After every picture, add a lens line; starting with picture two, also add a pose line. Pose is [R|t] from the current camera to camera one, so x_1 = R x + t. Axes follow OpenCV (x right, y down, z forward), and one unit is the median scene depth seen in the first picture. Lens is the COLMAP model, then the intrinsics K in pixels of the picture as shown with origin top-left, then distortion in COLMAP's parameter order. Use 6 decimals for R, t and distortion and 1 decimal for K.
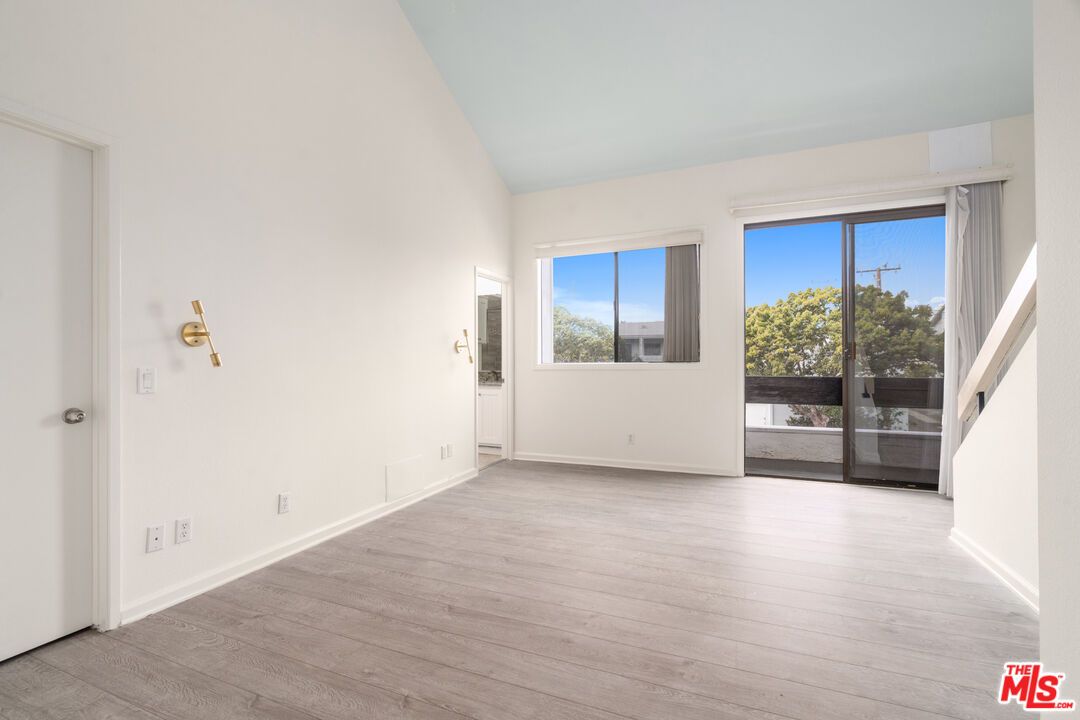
lens RADIAL K [[479.9, 0, 530.5], [0, 479.9, 358.3], [0, 0, 1]] dist [-0.007874, 0.000643]
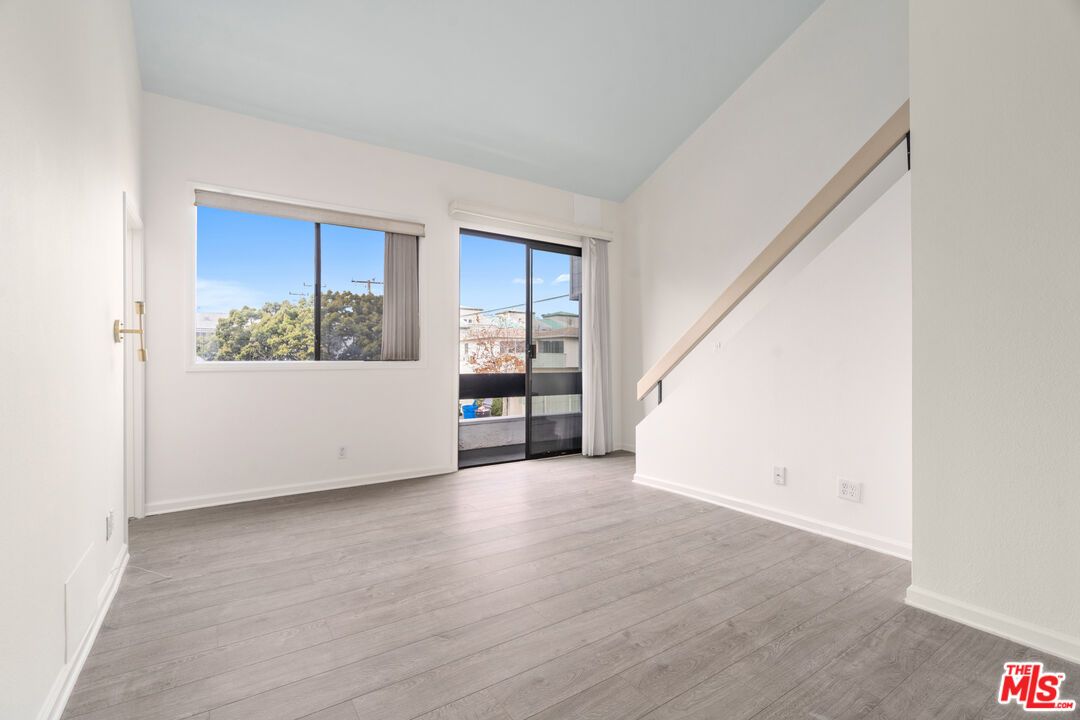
lens RADIAL K [[479.9, 0, 532.6], [0, 479.9, 365.0], [0, 0, 1]] dist [-0.007874, 0.000643]
pose [[0.553145, -0.004969, 0.833070, -0.369482], [-0.007832, 0.999907, 0.011164, 0.004767], [-0.833048, -0.012700, 0.553054, 0.325316]]
